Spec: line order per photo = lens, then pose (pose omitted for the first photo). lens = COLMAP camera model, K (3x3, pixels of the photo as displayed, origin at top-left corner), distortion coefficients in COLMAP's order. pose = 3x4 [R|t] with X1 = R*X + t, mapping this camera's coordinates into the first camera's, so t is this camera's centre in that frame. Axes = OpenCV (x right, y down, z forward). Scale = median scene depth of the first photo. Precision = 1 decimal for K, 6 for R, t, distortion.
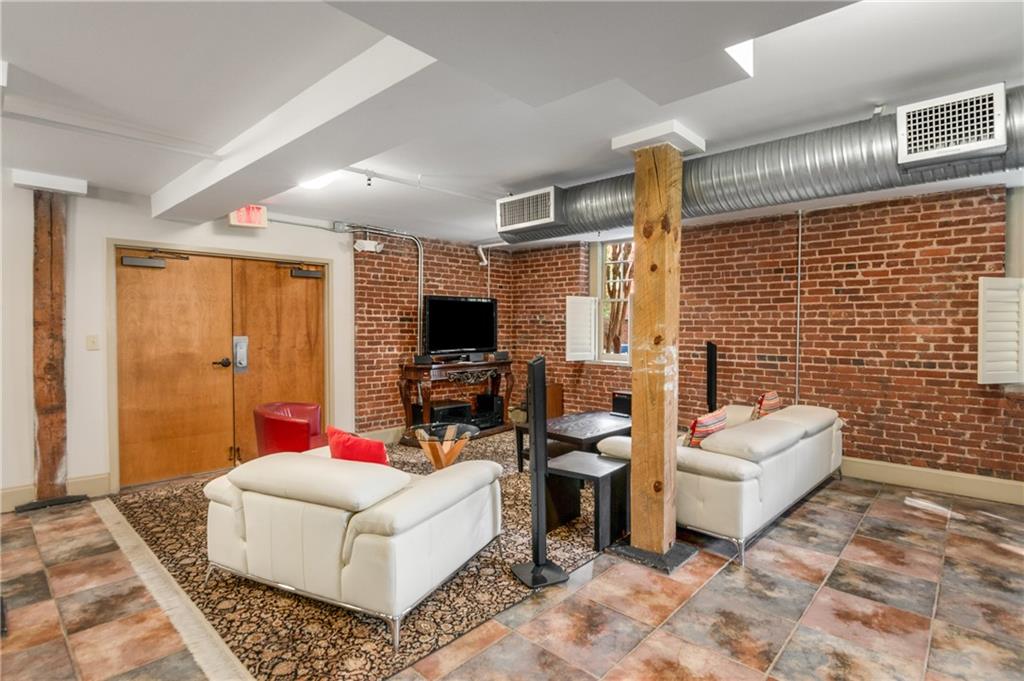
lens RADIAL K [[505.9, 0, 511.9], [0, 505.9, 334.1], [0, 0, 1]] dist [-0.020044, 0.000052]
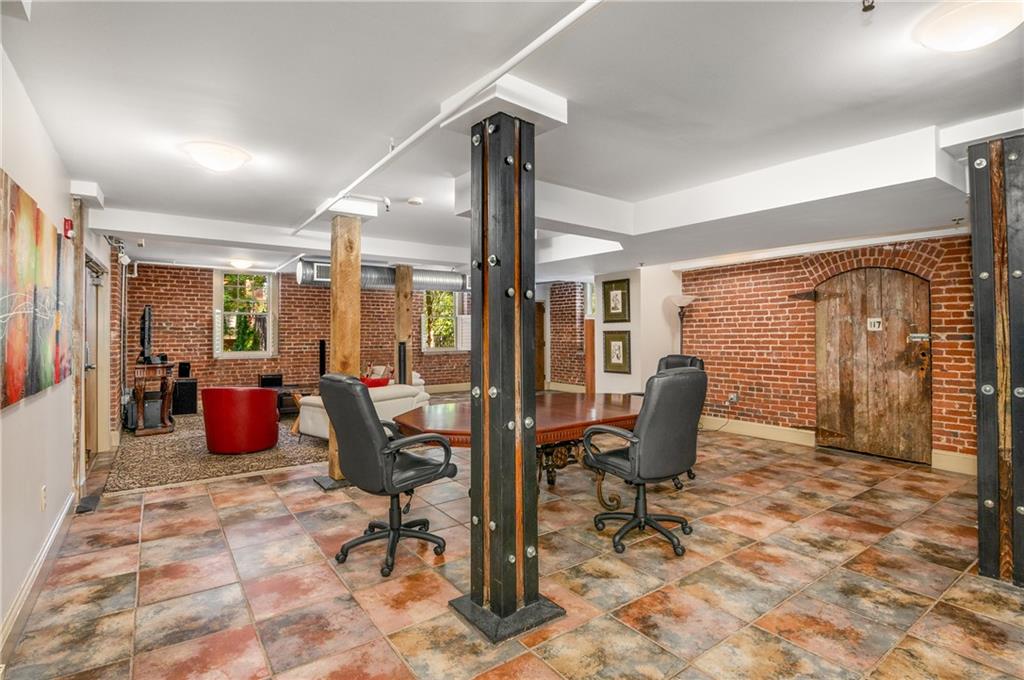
lens RADIAL K [[505.9, 0, 511.9], [0, 505.9, 333.6], [0, 0, 1]] dist [-0.020044, 0.000052]
pose [[0.194534, -0.004701, 0.980884, -1.453641], [0.016468, 0.999863, 0.001525, 0.000568], [-0.980758, 0.015857, 0.194585, -0.046604]]
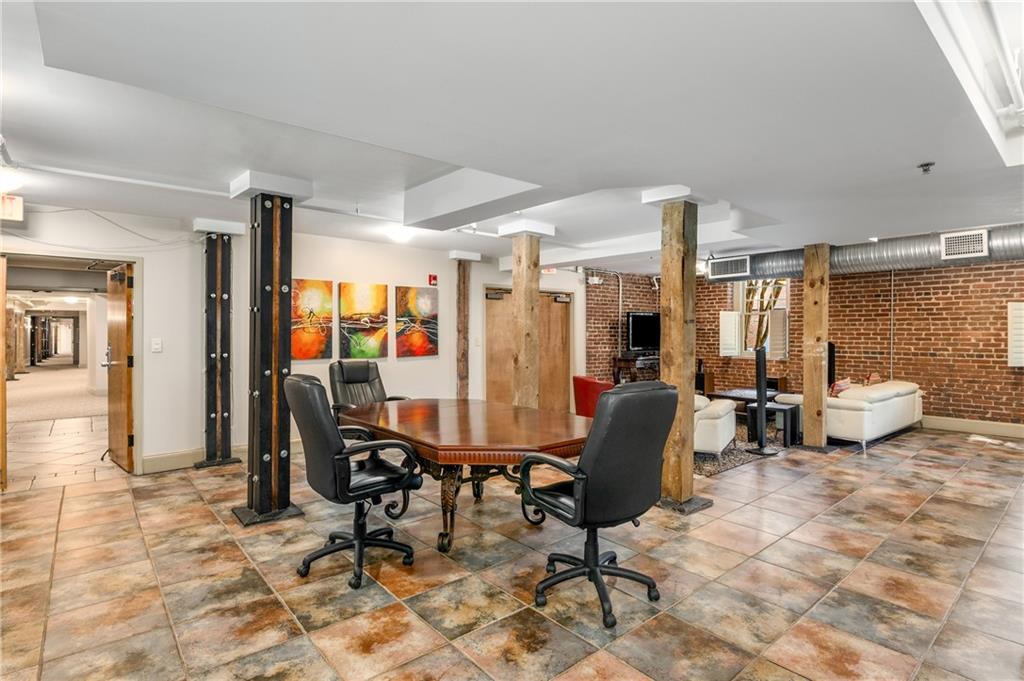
lens RADIAL K [[515.1, 0, 513.4], [0, 515.1, 332.0], [0, 0, 1]] dist [-0.021889, -0.000414]
pose [[0.993439, -0.001599, -0.114351, -0.431176], [-0.000194, 0.999877, -0.015673, 0.009847], [0.114362, 0.015593, 0.993317, -0.726972]]
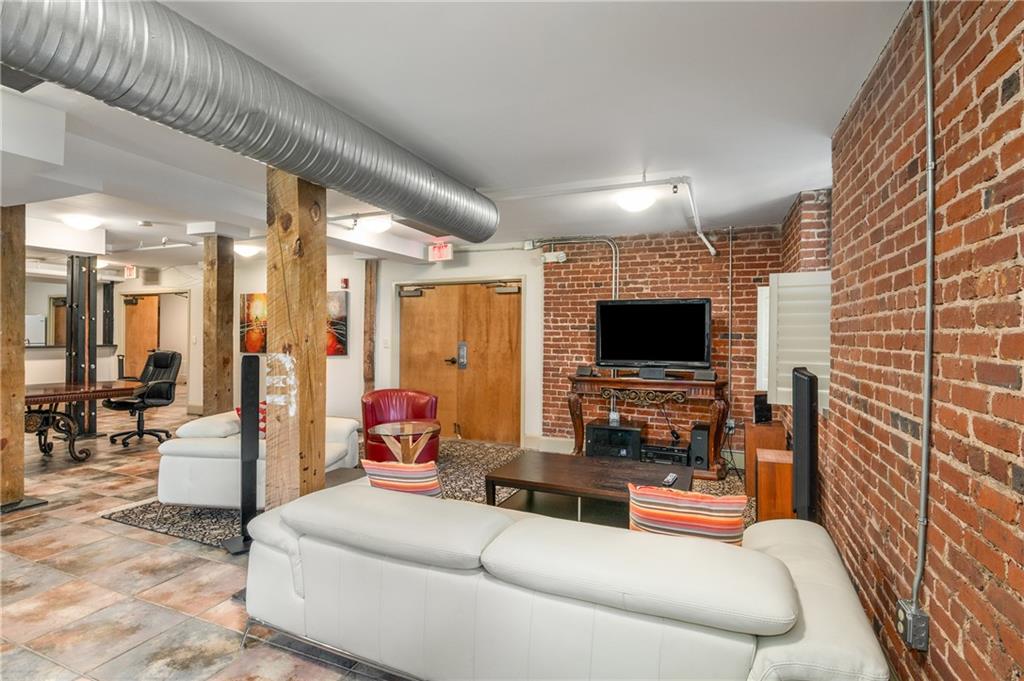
lens RADIAL K [[505.9, 0, 511.9], [0, 505.9, 334.1], [0, 0, 1]] dist [-0.020044, 0.000052]
pose [[0.359000, -0.001867, -0.933336, 0.804181], [-0.021165, 0.999725, -0.010141, -0.005413], [0.933097, 0.023395, 0.358862, 0.676582]]
